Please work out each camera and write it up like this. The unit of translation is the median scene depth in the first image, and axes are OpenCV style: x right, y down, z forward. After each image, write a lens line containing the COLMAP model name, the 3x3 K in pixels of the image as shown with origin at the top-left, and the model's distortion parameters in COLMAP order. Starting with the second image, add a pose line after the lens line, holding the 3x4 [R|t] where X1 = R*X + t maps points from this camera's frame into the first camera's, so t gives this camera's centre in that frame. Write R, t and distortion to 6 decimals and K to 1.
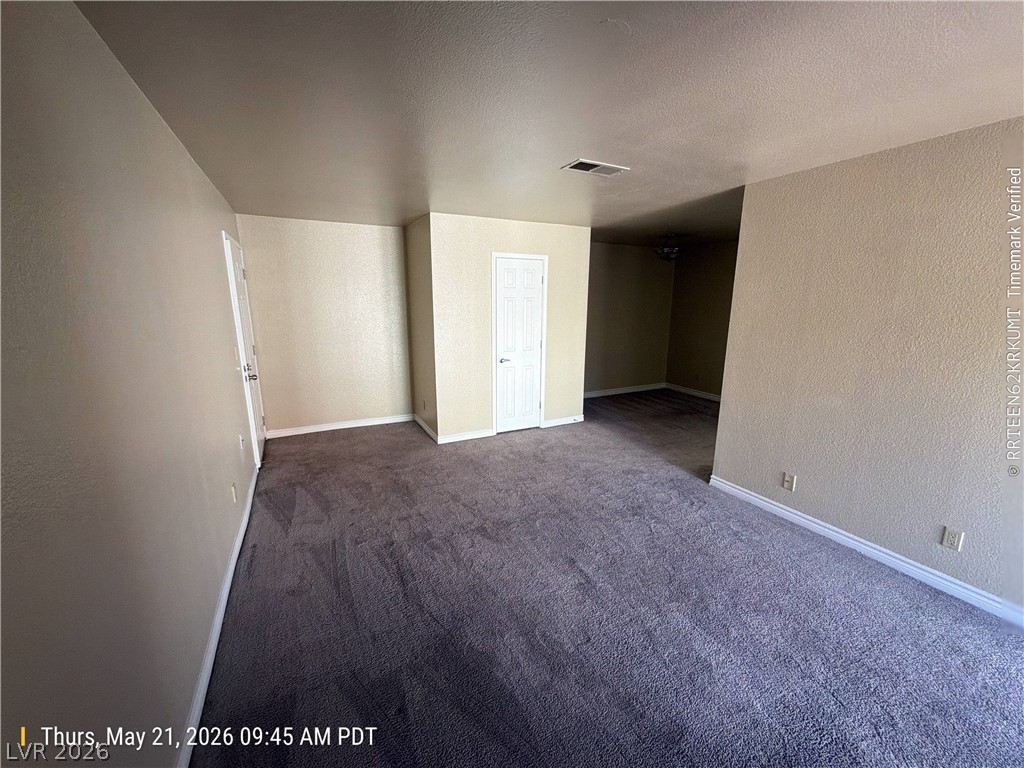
lens RADIAL K [[412.0, 0, 512.0], [0, 412.0, 384.8], [0, 0, 1]] dist [0.001072, 0.000056]
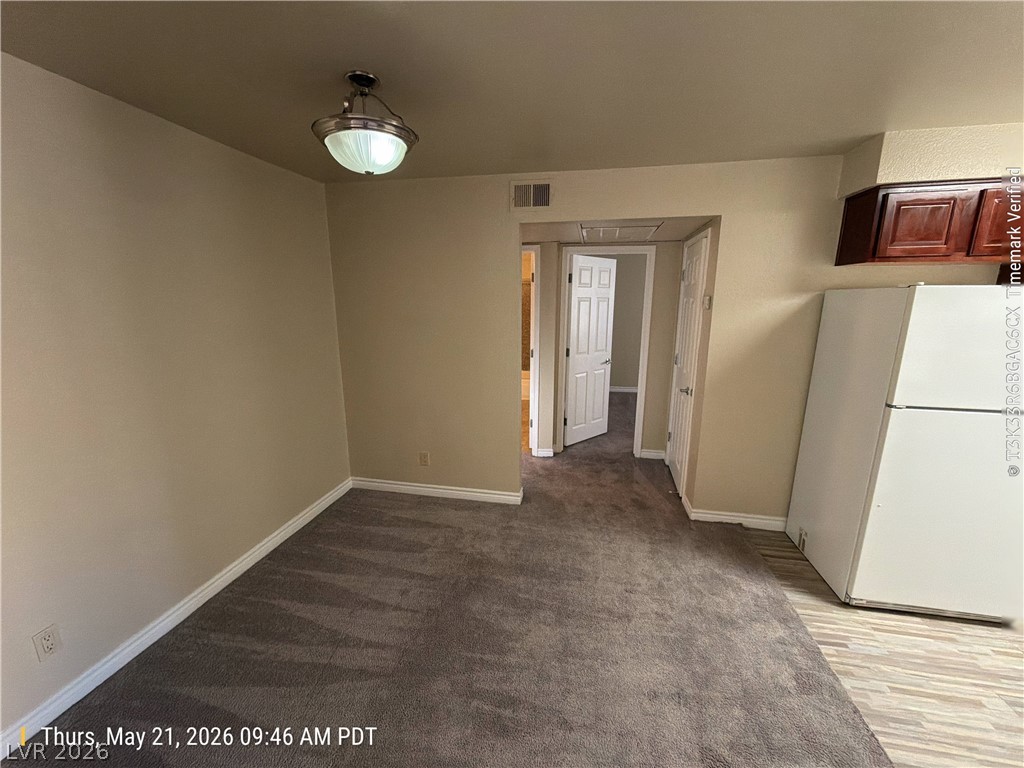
lens RADIAL K [[412.0, 0, 514.7], [0, 412.0, 382.7], [0, 0, 1]] dist [0.001072, 0.000056]
pose [[0.614243, -0.172432, 0.770048, 0.168189], [0.170603, 0.981774, 0.083758, -0.144214], [-0.770455, 0.079925, 0.632465, 0.649506]]
